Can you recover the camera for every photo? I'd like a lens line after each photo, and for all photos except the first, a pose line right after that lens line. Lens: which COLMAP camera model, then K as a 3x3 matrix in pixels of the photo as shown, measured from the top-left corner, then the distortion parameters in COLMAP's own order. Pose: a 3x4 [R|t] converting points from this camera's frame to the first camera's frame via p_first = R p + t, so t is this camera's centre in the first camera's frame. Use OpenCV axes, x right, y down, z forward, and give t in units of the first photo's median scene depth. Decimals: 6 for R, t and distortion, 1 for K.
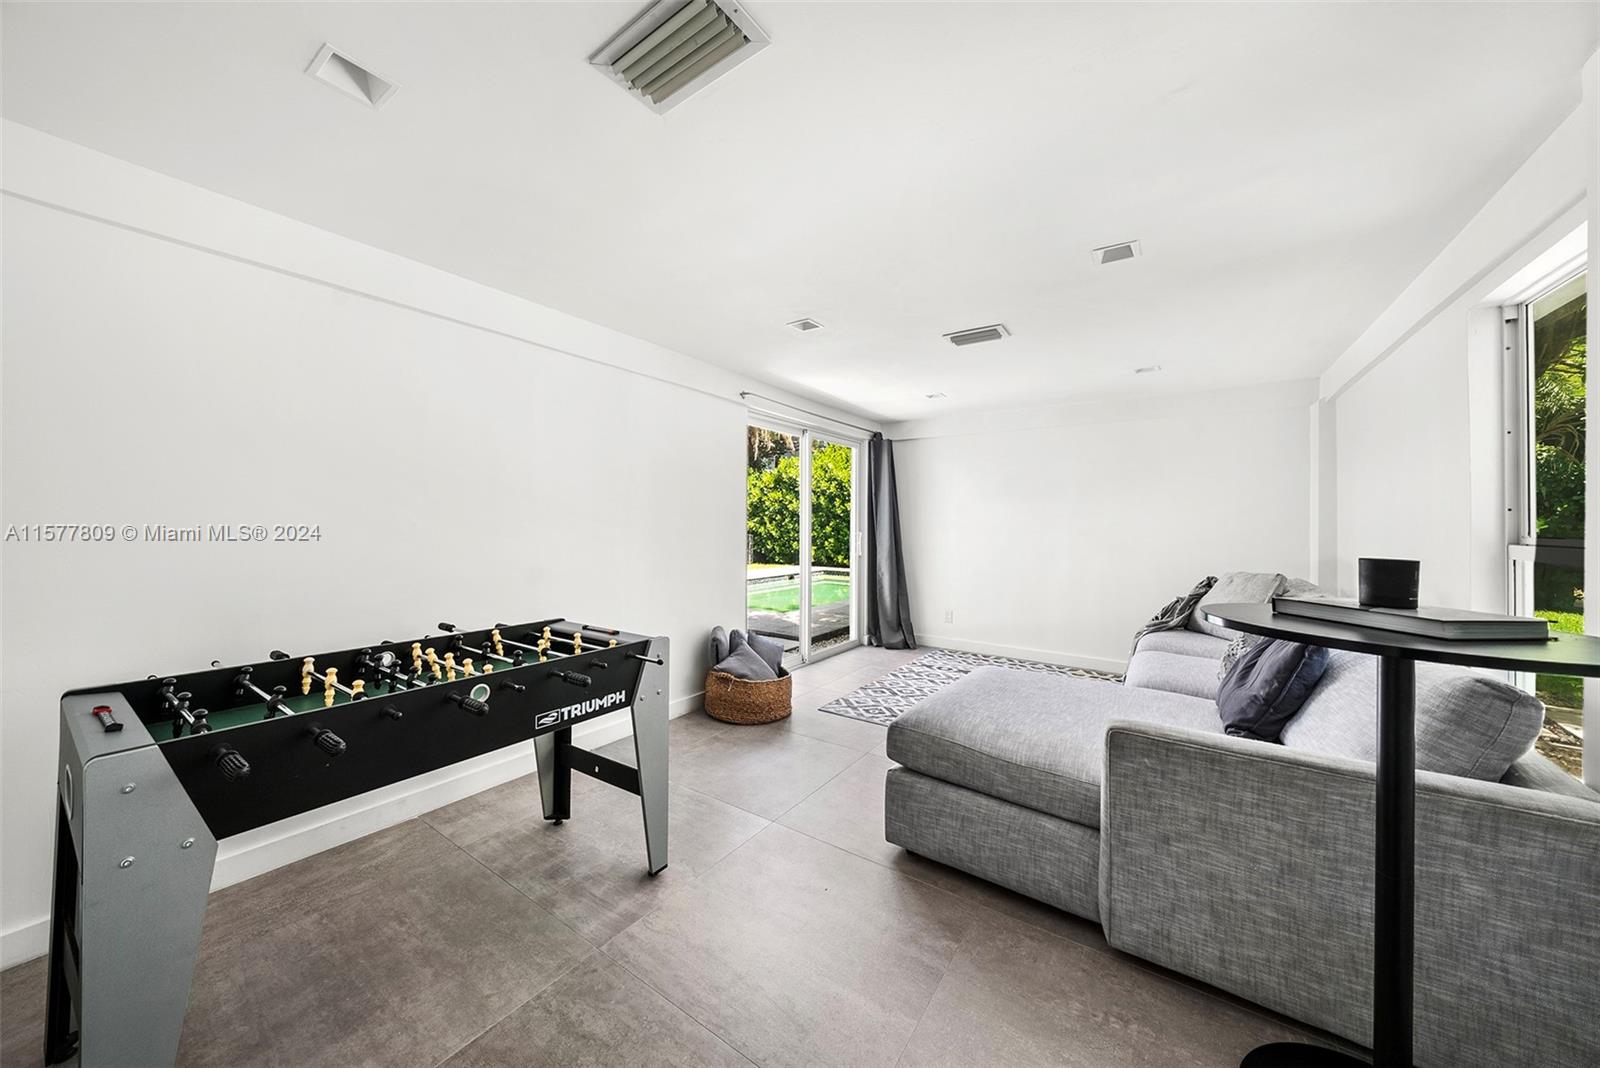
lens RADIAL K [[554.4, 0, 800.1], [0, 554.4, 518.4], [0, 0, 1]] dist [-0.005287, 0.000006]
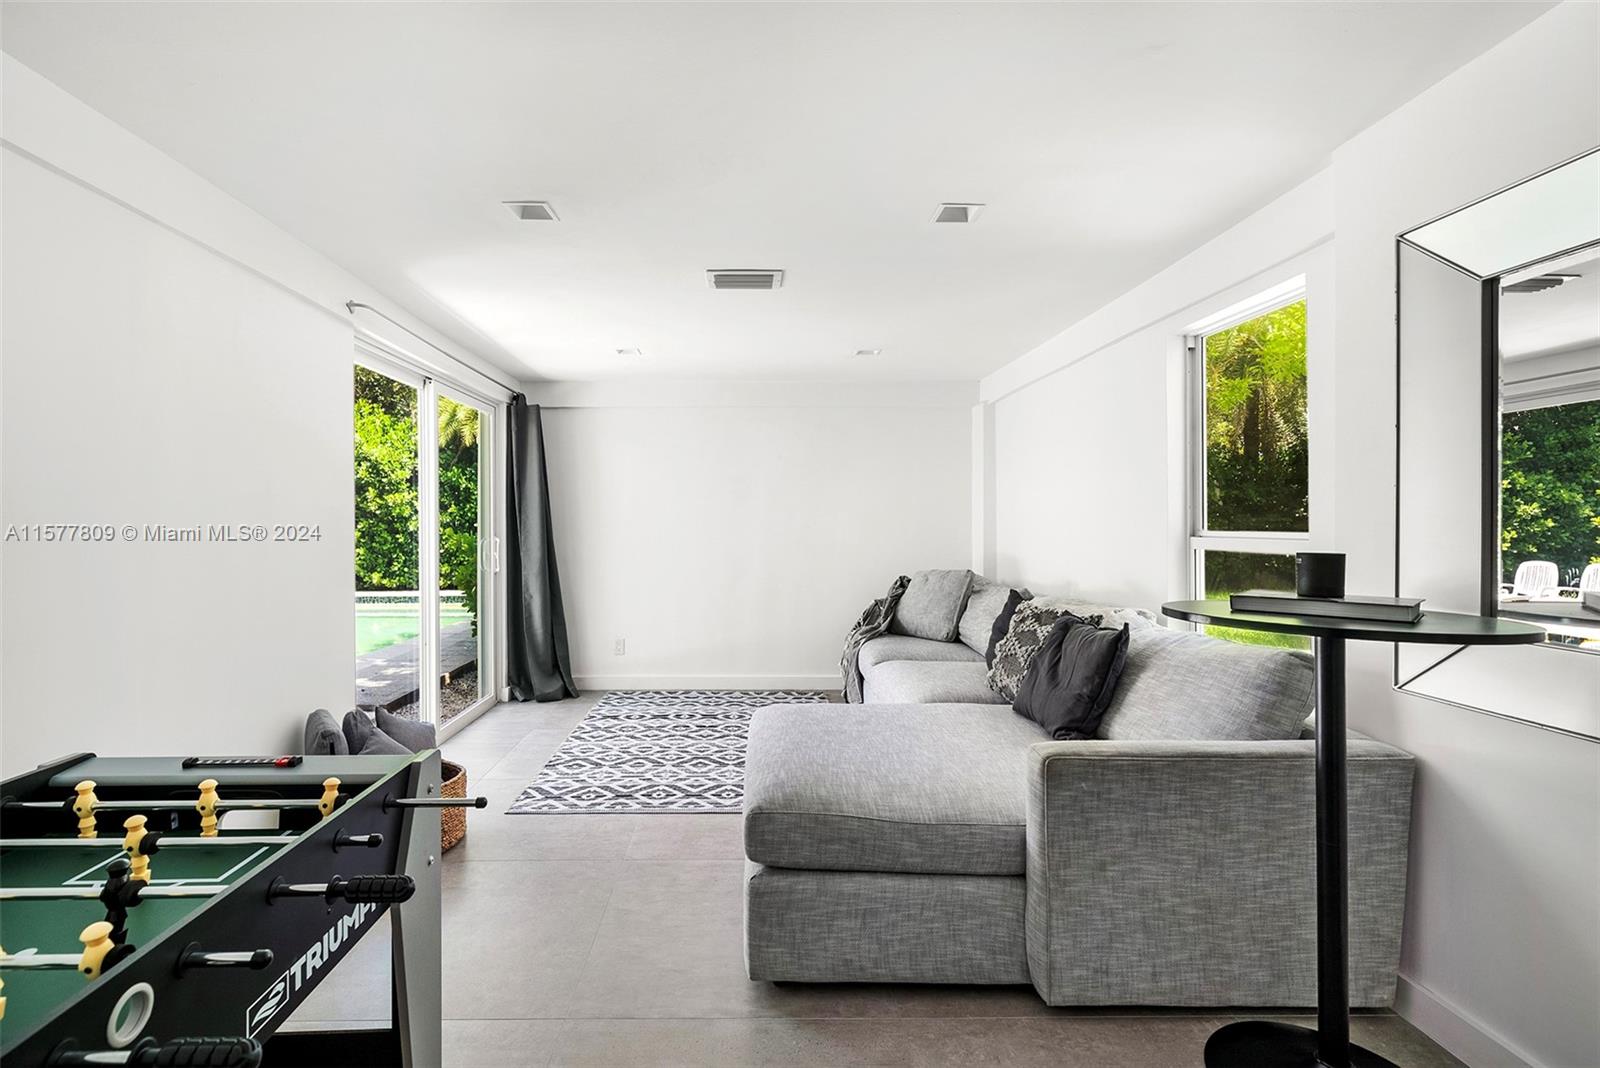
lens RADIAL K [[710.2, 0, 792.6], [0, 710.2, 522.6], [0, 0, 1]] dist [0.001118, 0.000074]
pose [[0.816771, -0.009131, 0.576889, -0.332483], [0.004444, 0.999945, 0.009534, -0.001865], [-0.576944, -0.005223, 0.816767, 0.257928]]
